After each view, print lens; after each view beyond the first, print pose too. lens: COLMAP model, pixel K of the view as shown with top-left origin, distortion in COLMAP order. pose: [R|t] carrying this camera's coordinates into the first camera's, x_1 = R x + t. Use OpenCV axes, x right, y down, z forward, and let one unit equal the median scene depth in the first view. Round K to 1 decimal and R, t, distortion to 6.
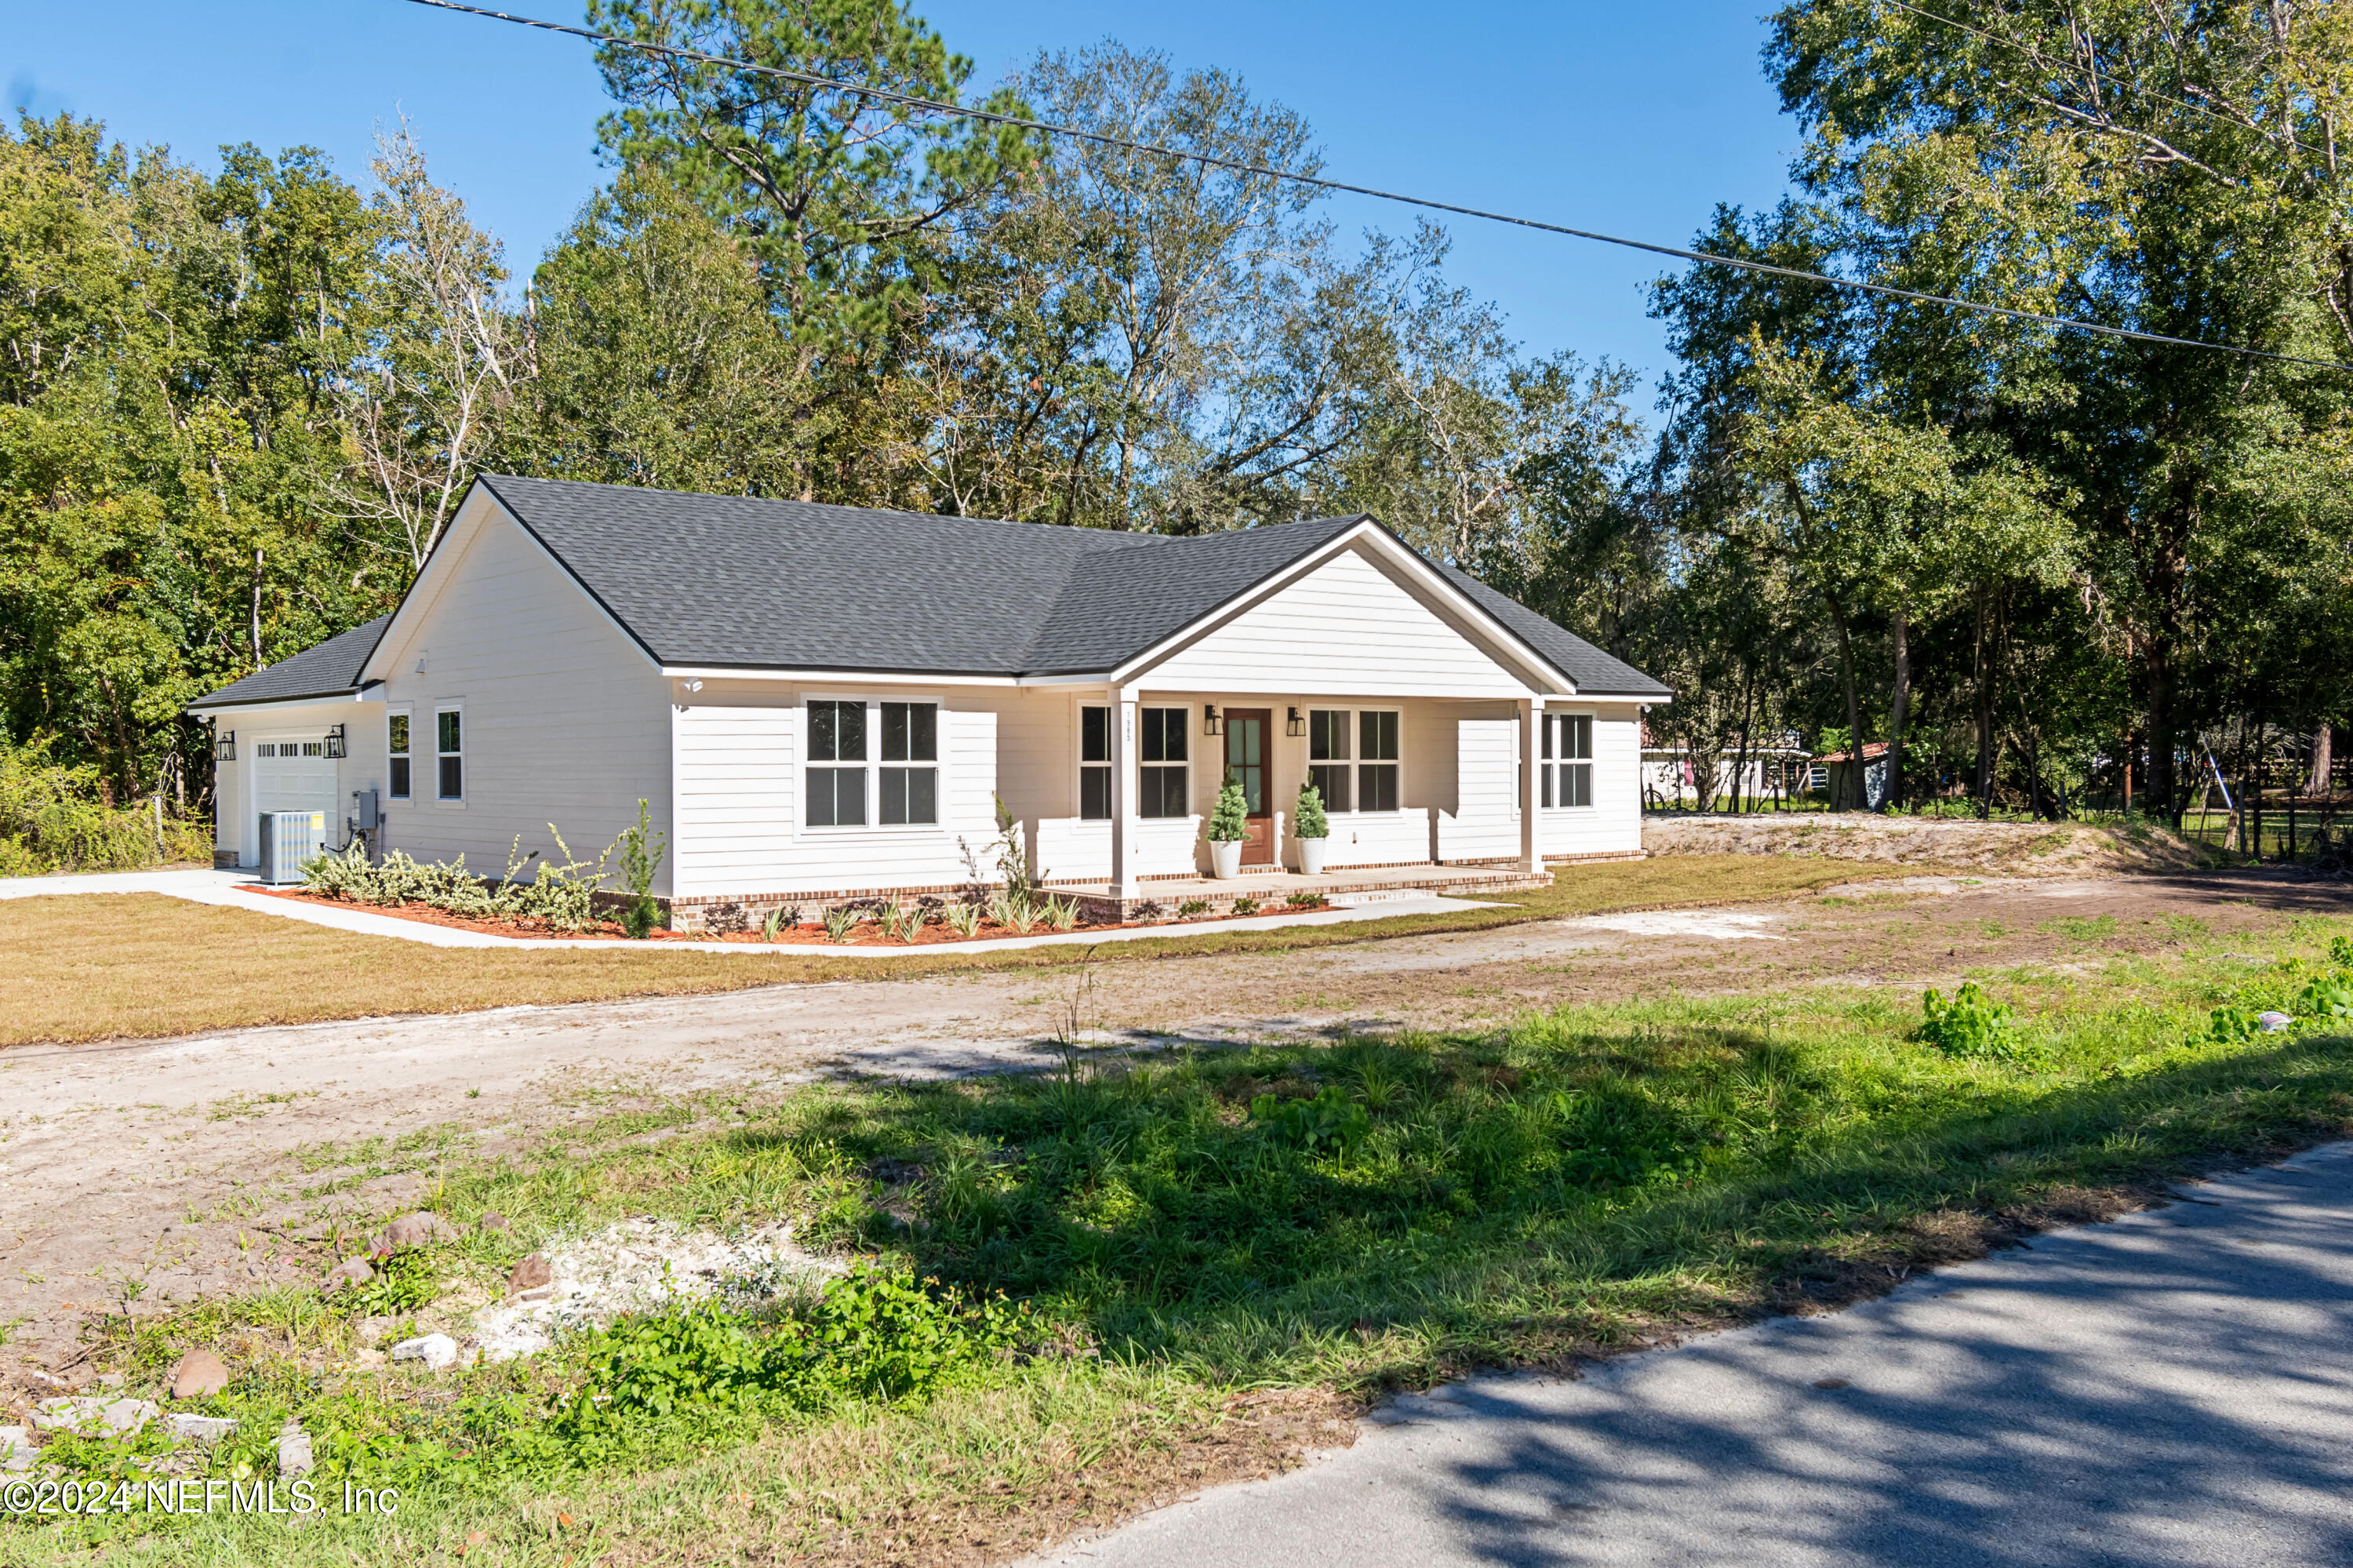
lens RADIAL K [[1968.3, 0, 1174.9], [0, 1968.3, 796.0], [0, 0, 1]] dist [0.004155, -0.006174]
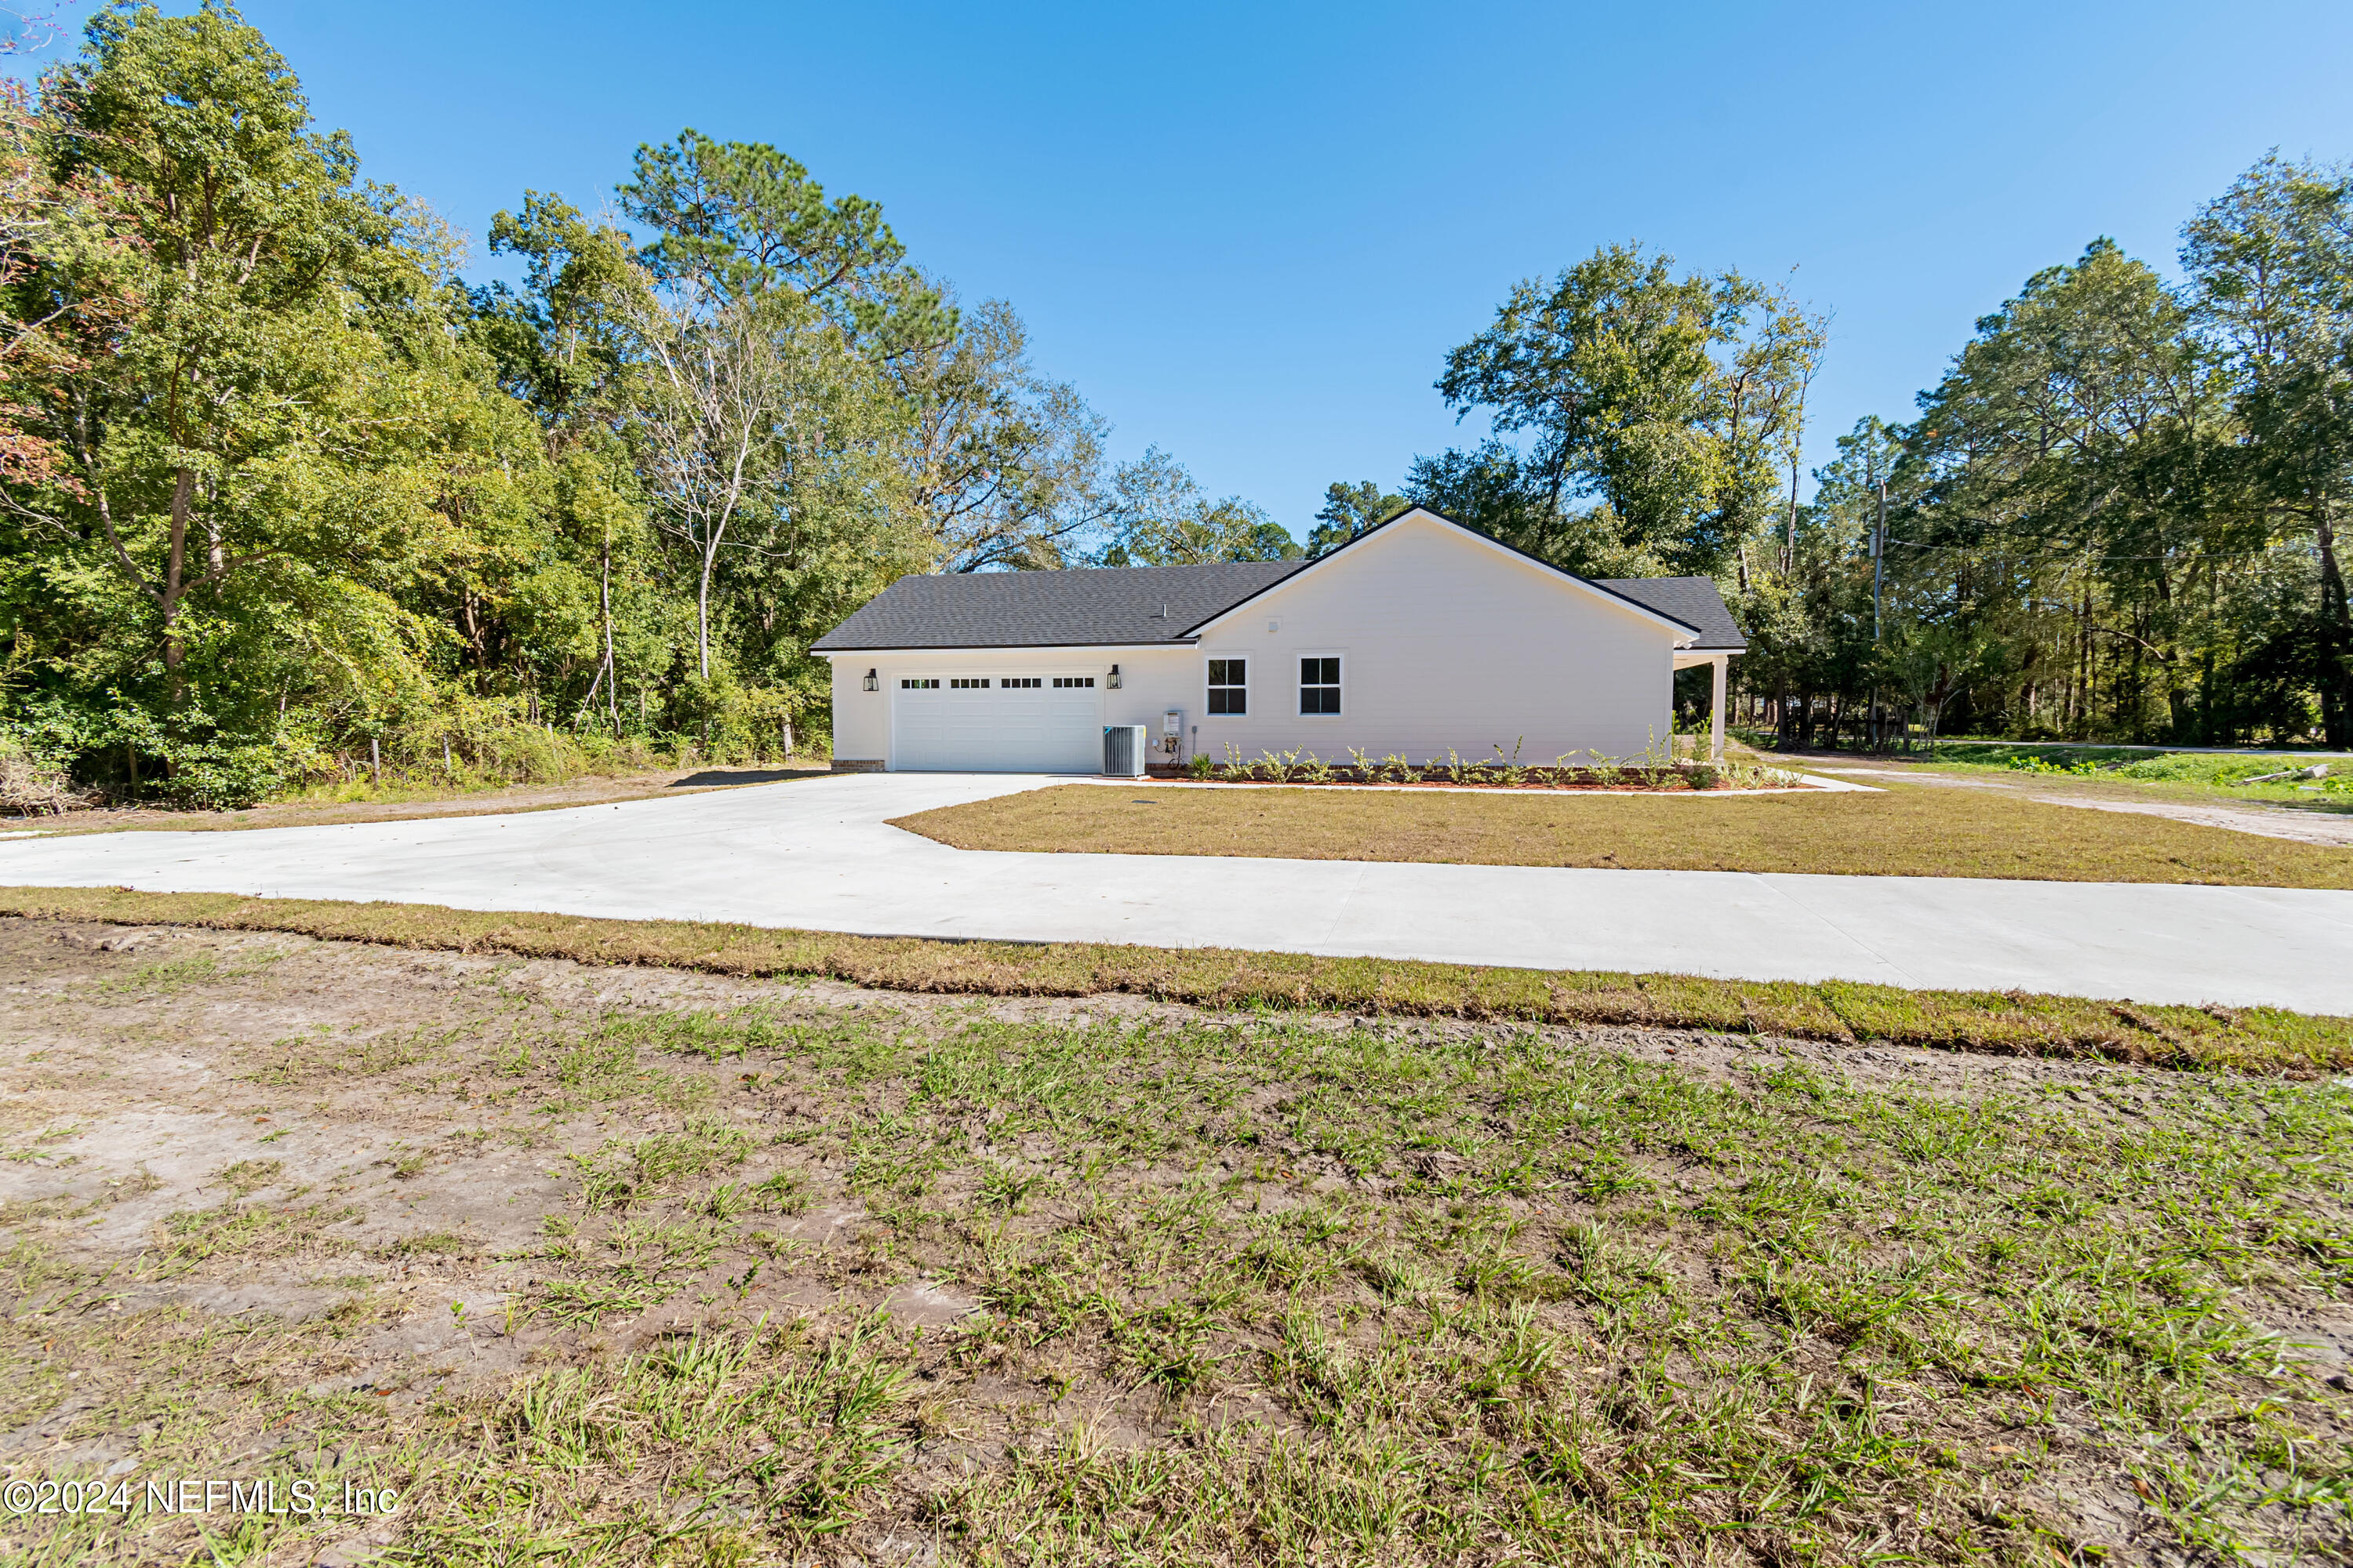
lens RADIAL K [[1050.3, 0, 1182.5], [0, 1050.3, 793.1], [0, 0, 1]] dist [0.004815, -0.001379]
pose [[0.822767, -0.032391, 0.567455, -0.843086], [0.005537, 0.998784, 0.048985, 0.019899], [-0.568352, -0.037161, 0.821946, 0.355914]]
